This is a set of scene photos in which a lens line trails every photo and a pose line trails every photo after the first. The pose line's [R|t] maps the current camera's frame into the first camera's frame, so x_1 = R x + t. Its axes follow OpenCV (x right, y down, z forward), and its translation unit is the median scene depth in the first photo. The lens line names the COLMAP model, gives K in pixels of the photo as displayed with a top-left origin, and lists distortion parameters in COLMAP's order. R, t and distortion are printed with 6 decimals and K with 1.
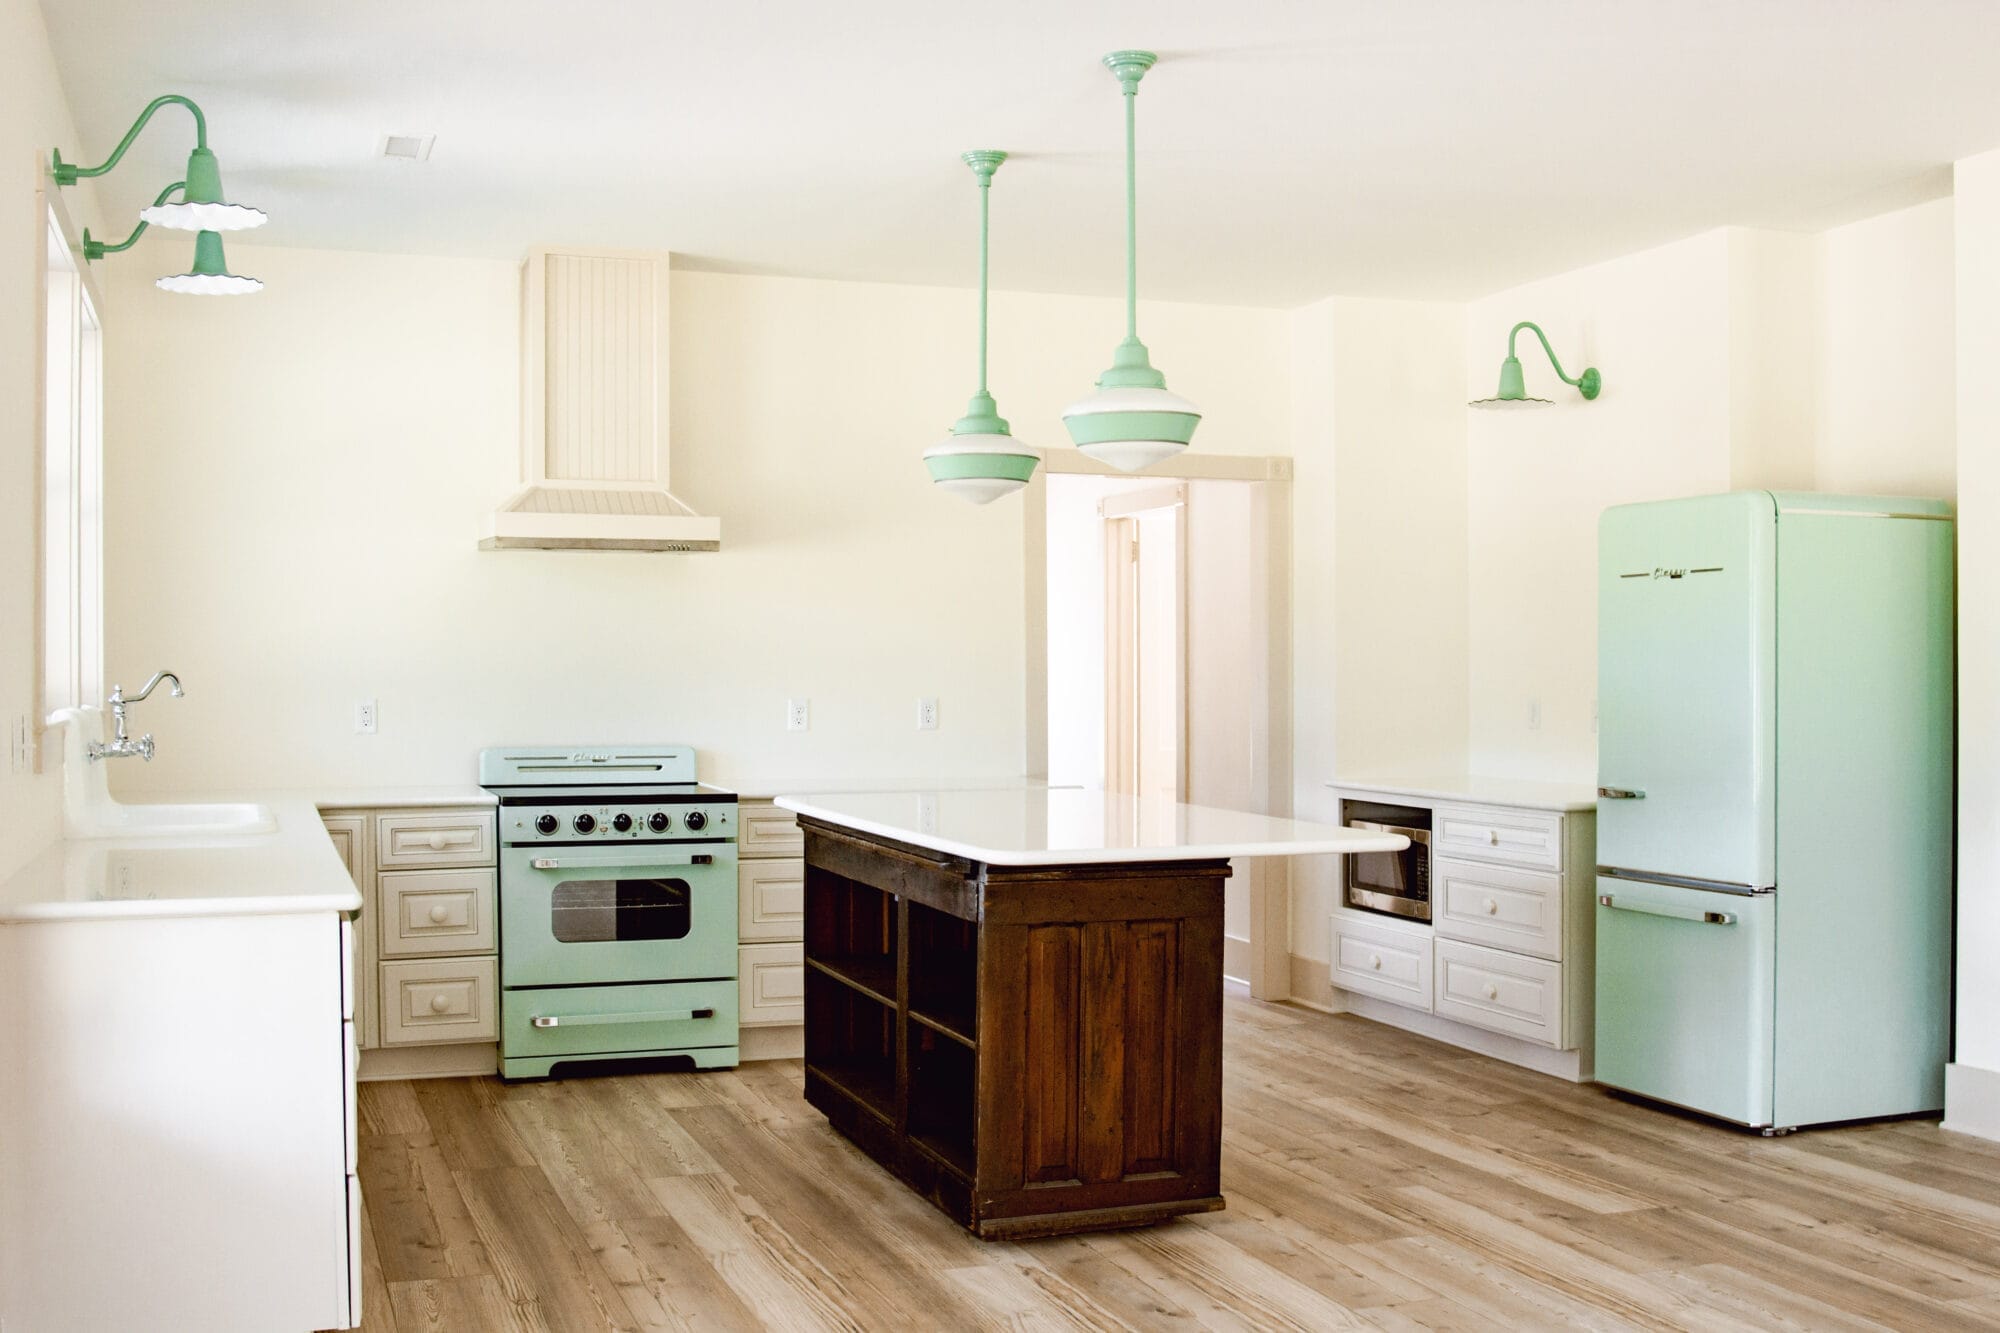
lens RADIAL K [[2136.2, 0, 1013.0], [0, 2136.2, 685.0], [0, 0, 1]] dist [-0.100998, 0.000000]
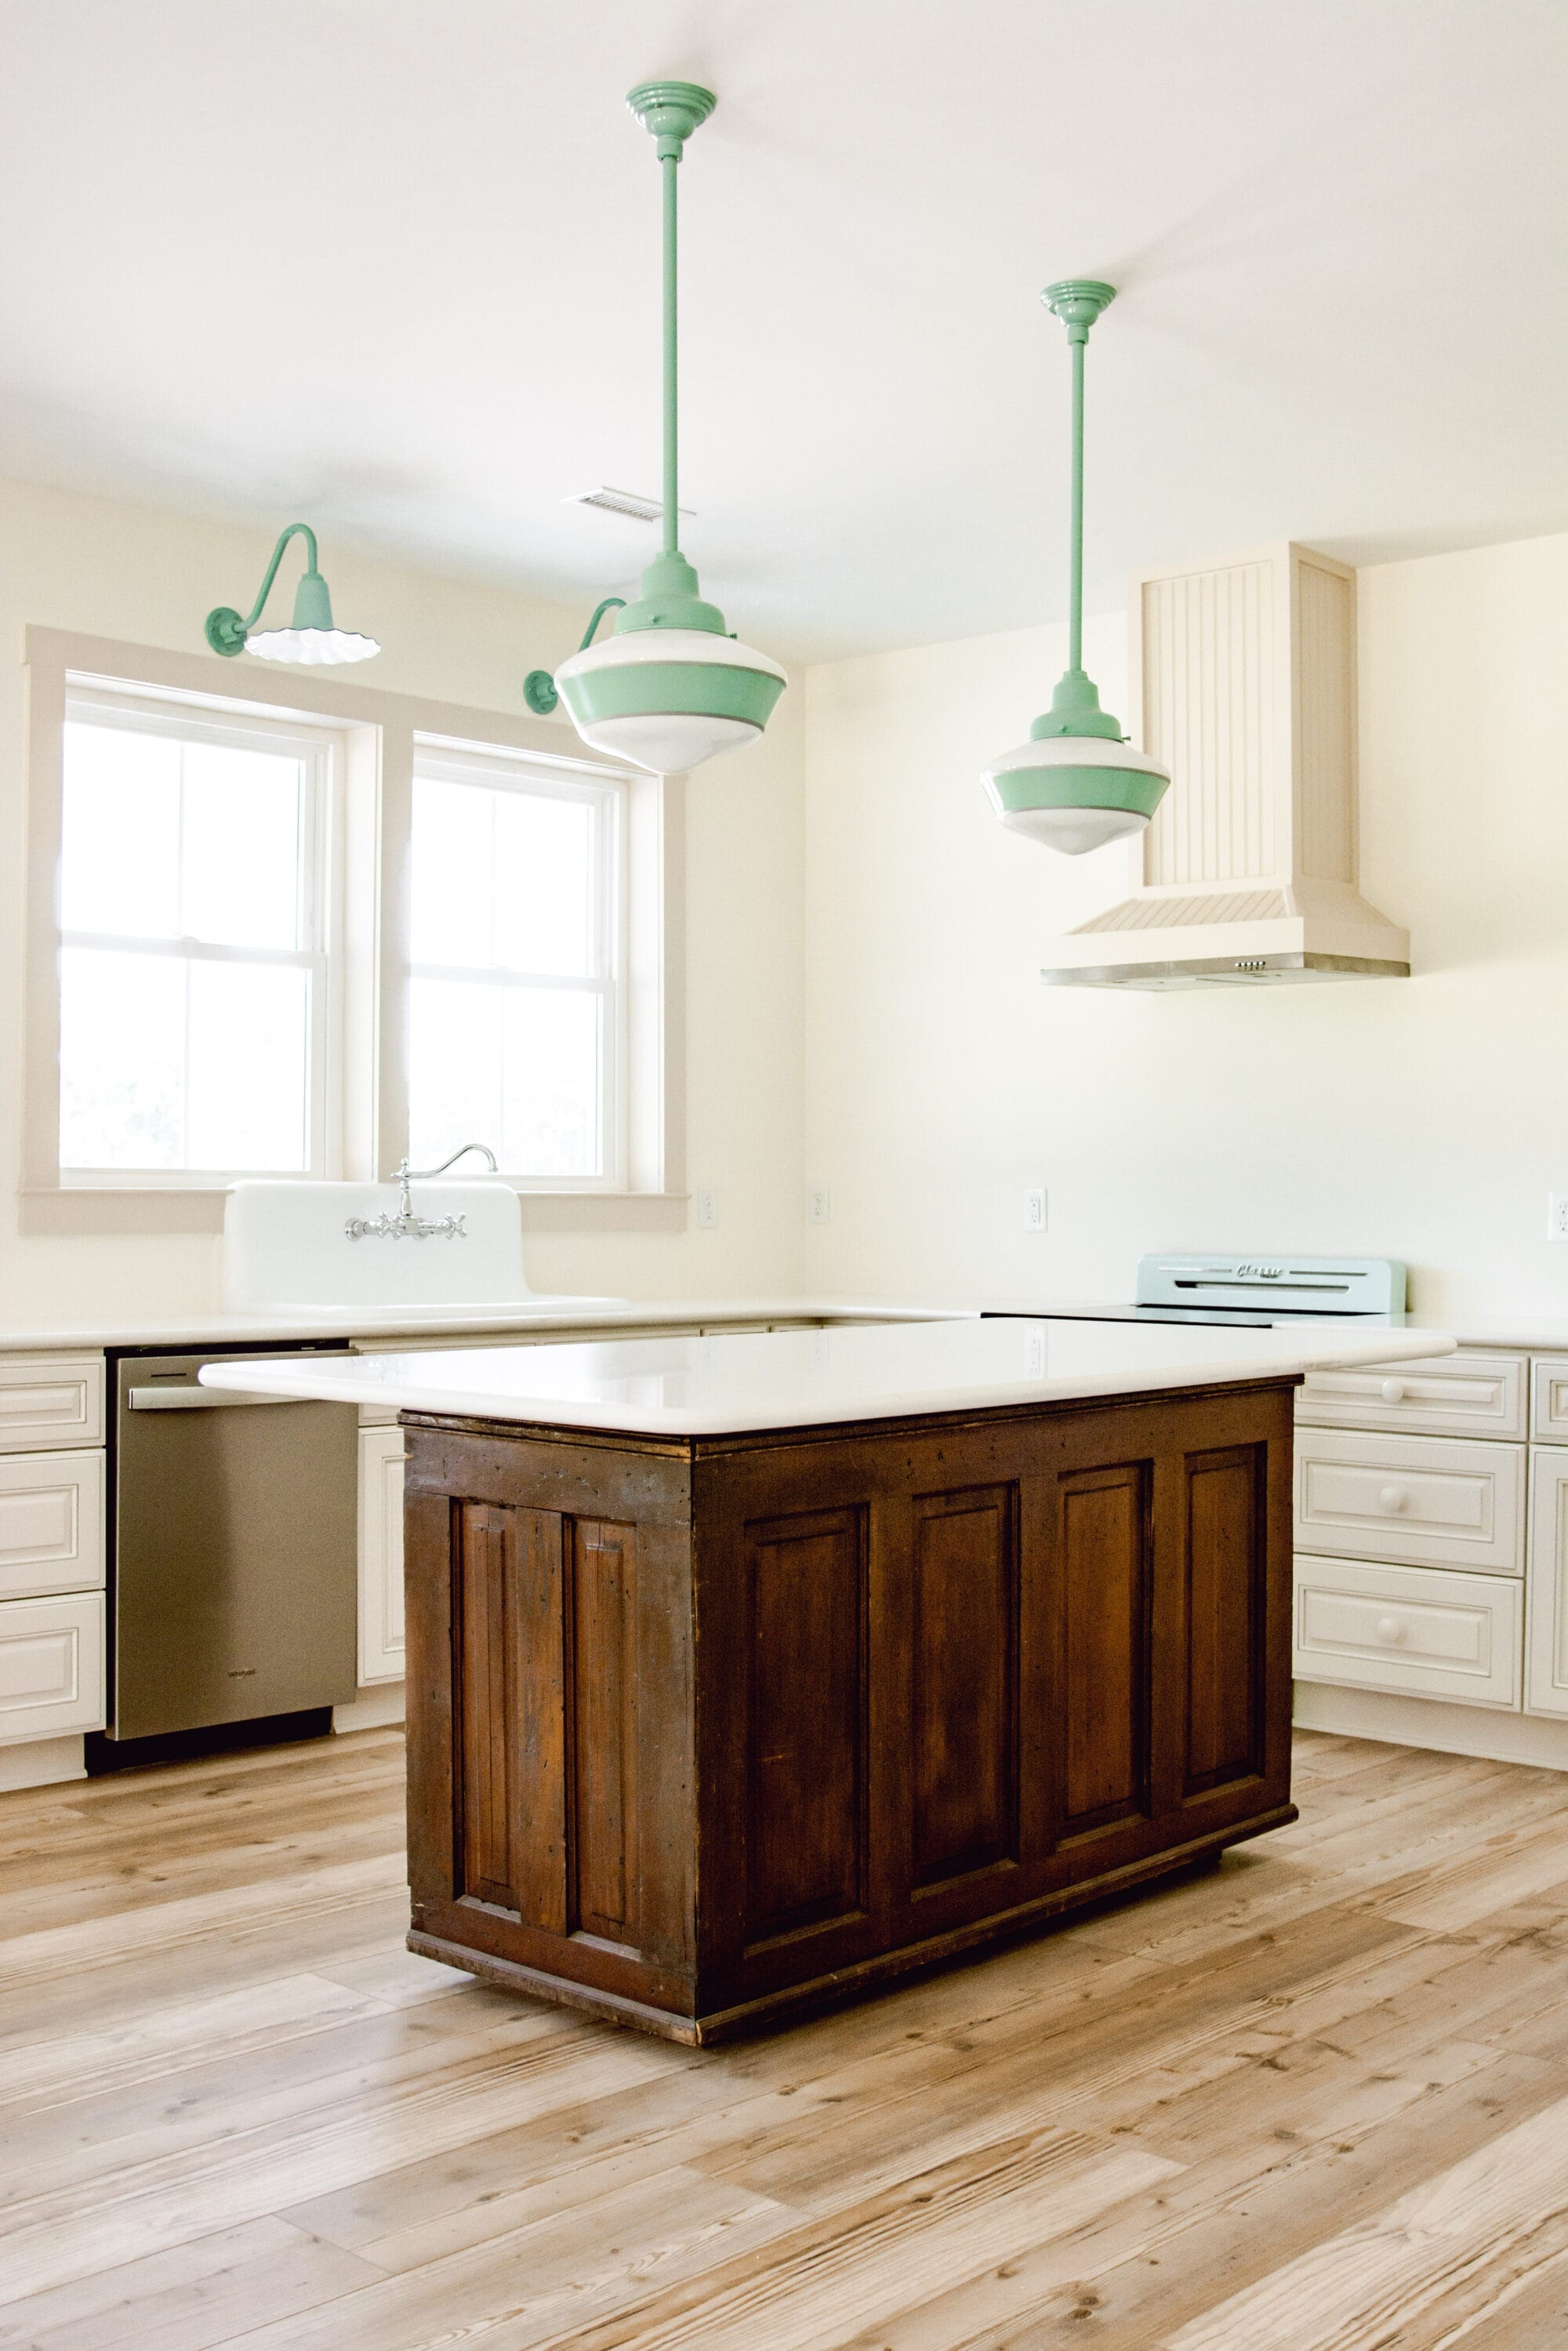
lens RADIAL K [[2511.2, 0, 749.1], [0, 2511.2, 1152.8], [0, 0, 1]] dist [-0.100998, 0.000000]
pose [[0.437654, -0.012841, -0.899052, 0.532785], [-0.013980, 0.999680, -0.021083, 0.015974], [0.899035, 0.021796, 0.437334, 0.538998]]
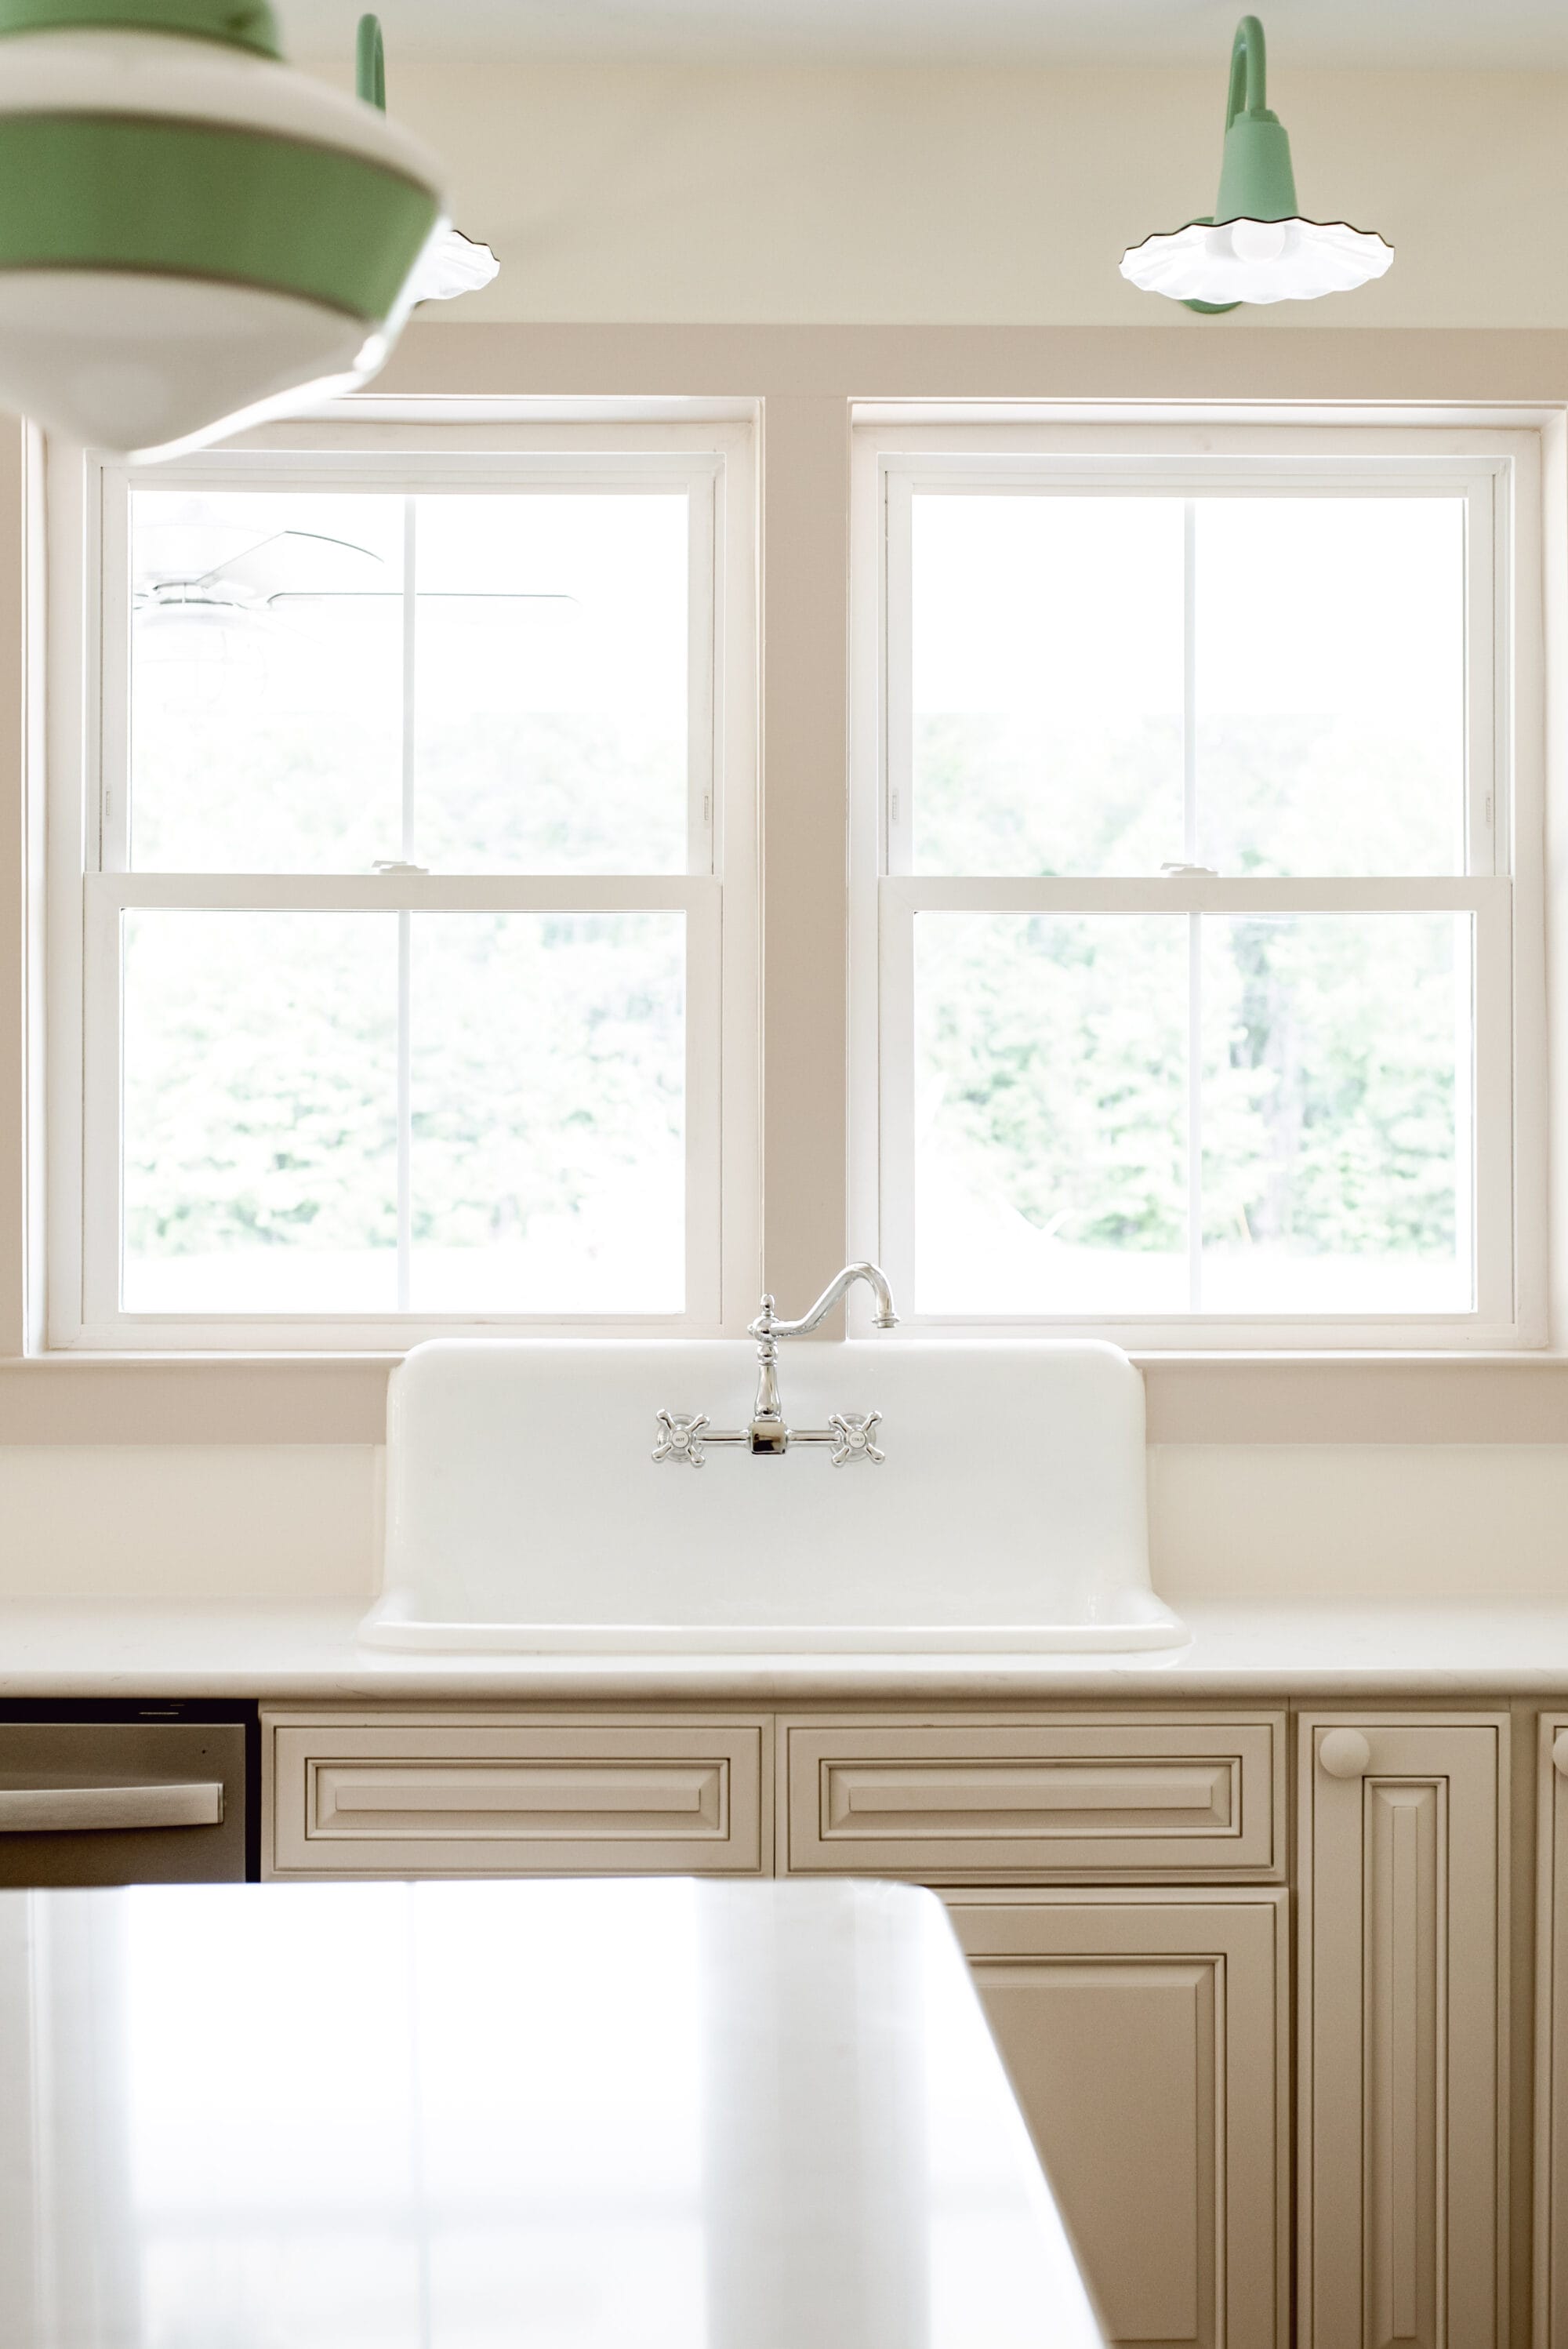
lens RADIAL K [[3355.0, 0, 775.9], [0, 3355.0, 1170.9], [0, 0, 1]] dist [-0.013256, 0.000000]
pose [[-0.336408, -0.006679, -0.941693, 0.205906], [-0.006158, 0.999969, -0.004892, -0.018527], [0.941696, 0.004153, -0.336439, 1.029592]]
